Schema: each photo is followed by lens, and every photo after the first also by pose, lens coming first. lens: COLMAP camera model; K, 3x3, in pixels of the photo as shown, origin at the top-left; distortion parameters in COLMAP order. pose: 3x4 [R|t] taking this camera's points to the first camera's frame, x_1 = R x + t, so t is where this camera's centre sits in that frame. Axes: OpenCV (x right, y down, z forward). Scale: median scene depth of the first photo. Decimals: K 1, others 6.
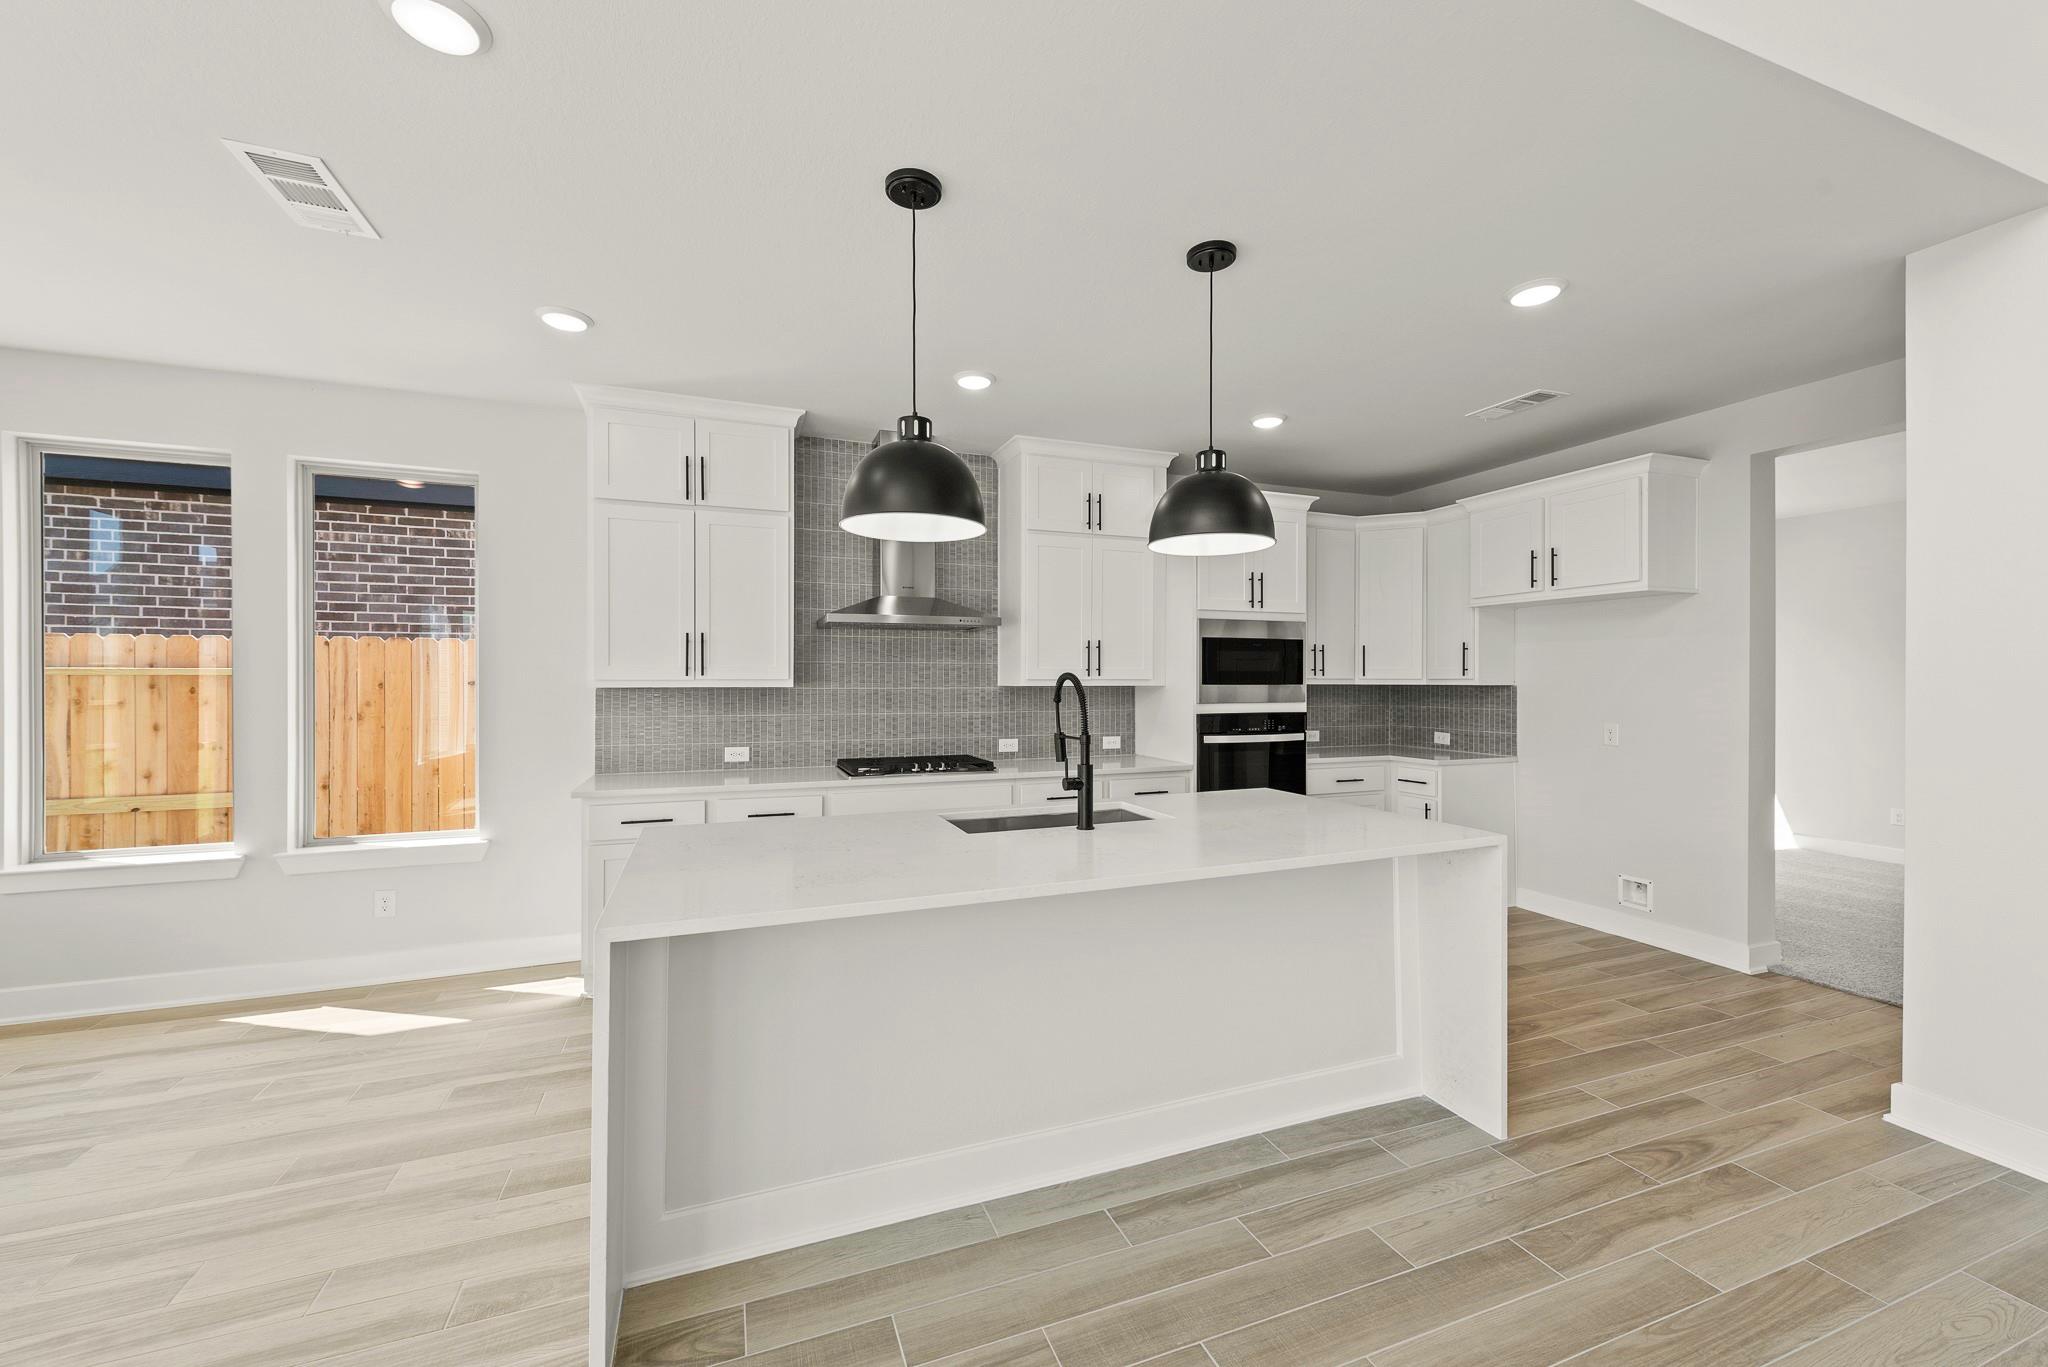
lens RADIAL K [[817.6, 0, 1024.0], [0, 817.6, 683.5], [0, 0, 1]] dist [0.012006, -0.004055]
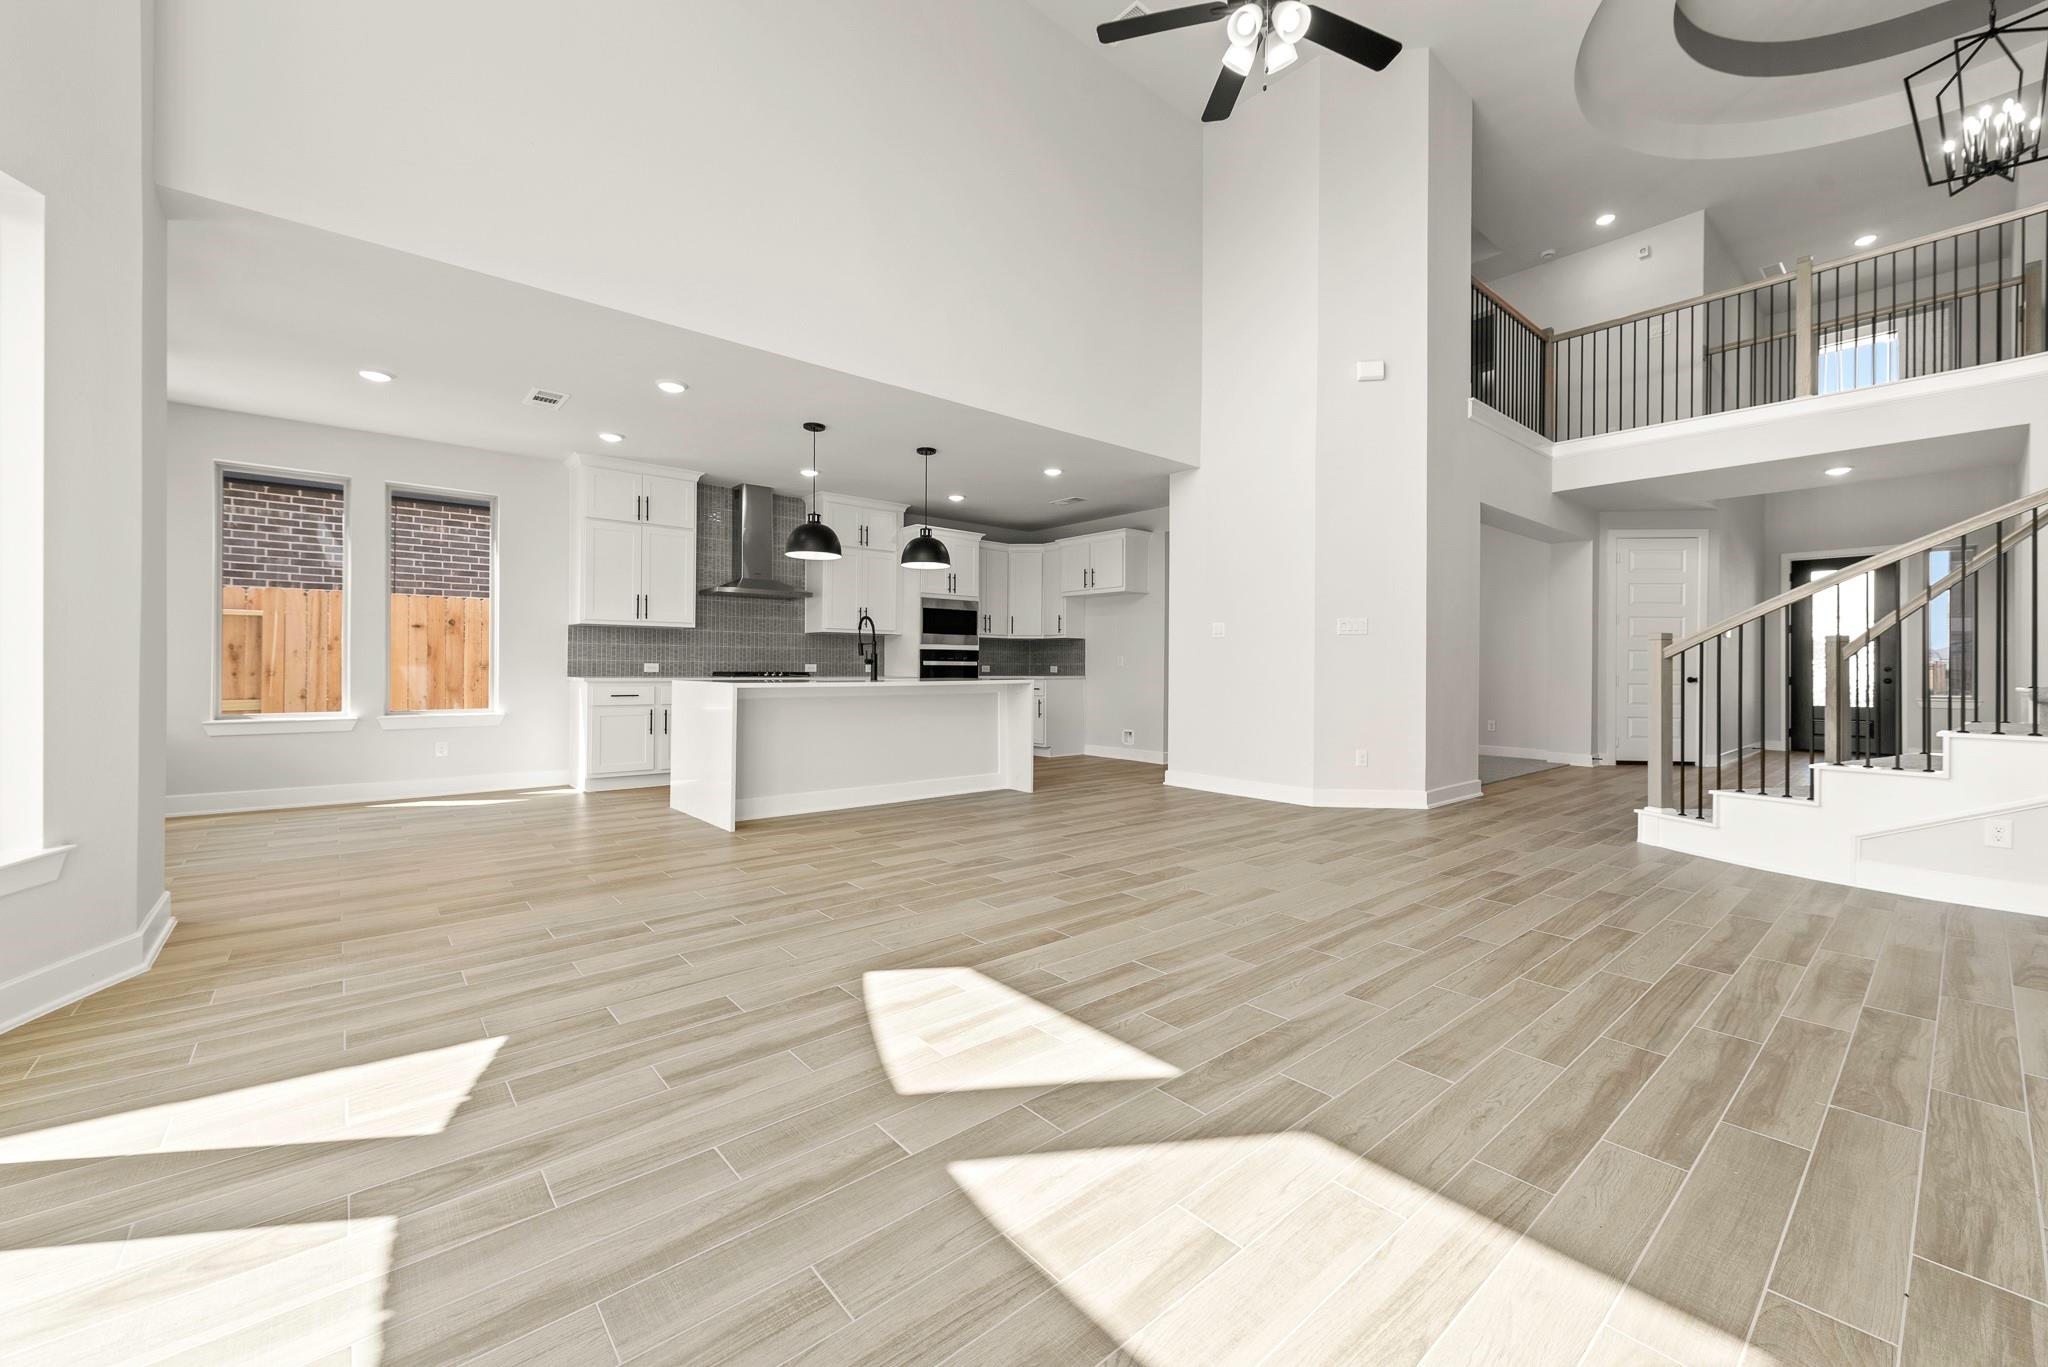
lens RADIAL K [[811.5, 0, 1037.3], [0, 811.5, 669.8], [0, 0, 1]] dist [-0.000196, -0.000252]
pose [[0.938918, 0.004111, 0.344115, -0.178267], [-0.004358, 0.999991, -0.000056, 0.087272], [-0.344112, -0.001447, 0.938927, -0.850506]]
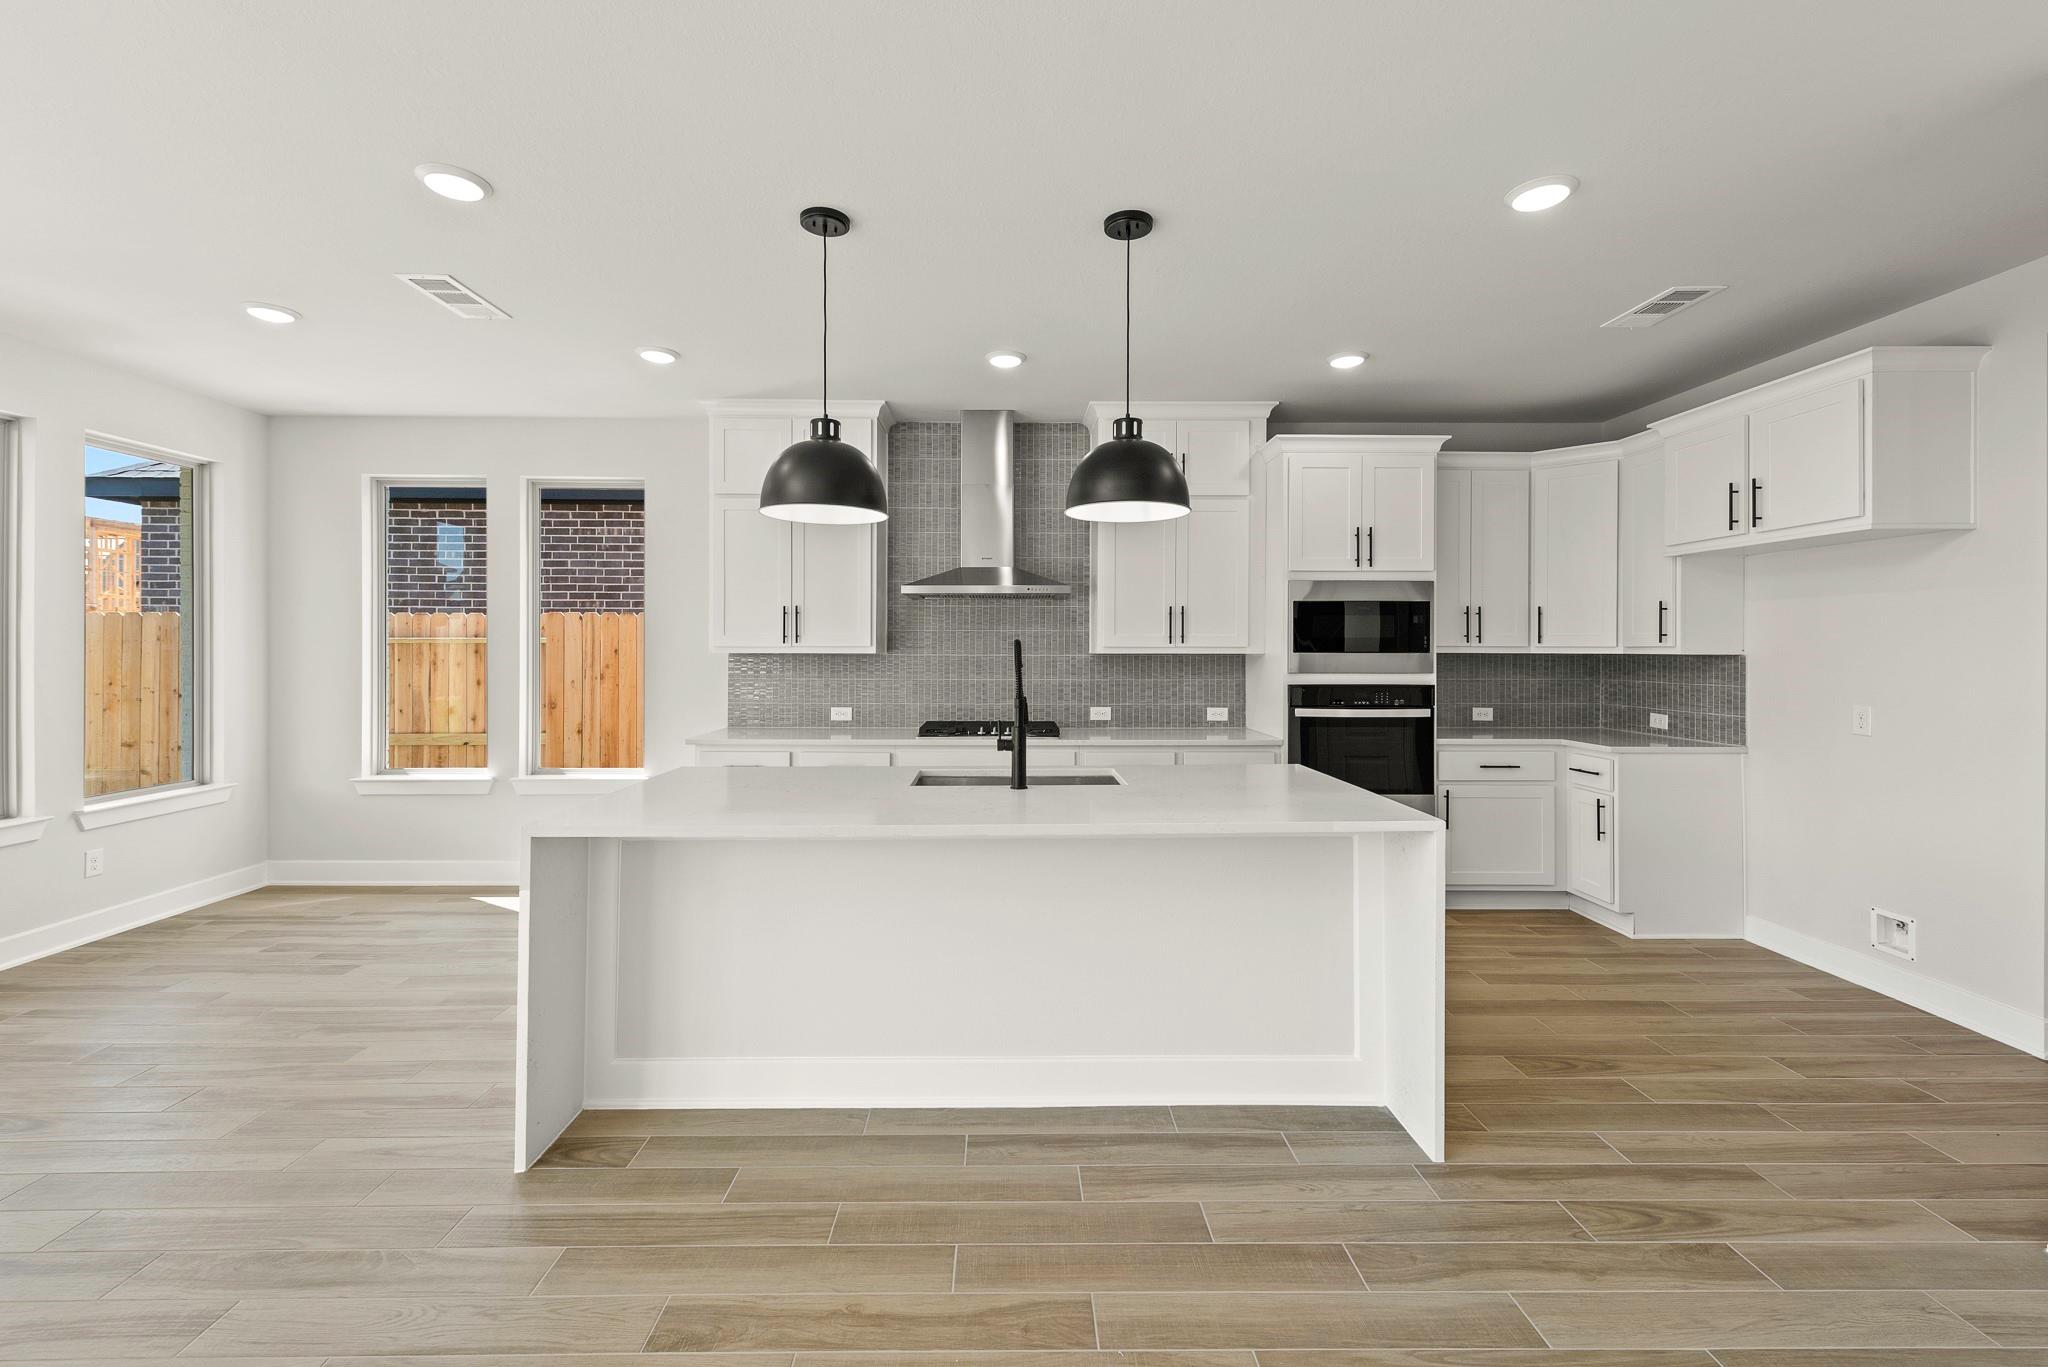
lens RADIAL K [[871.3, 0, 1002.7], [0, 871.3, 650.8], [0, 0, 1]] dist [0.009226, -0.000713]
pose [[0.936320, 0.002267, -0.351141, 0.269036], [-0.002909, 0.999995, -0.001302, 0.001583], [0.351136, 0.002240, 0.936322, -0.031682]]
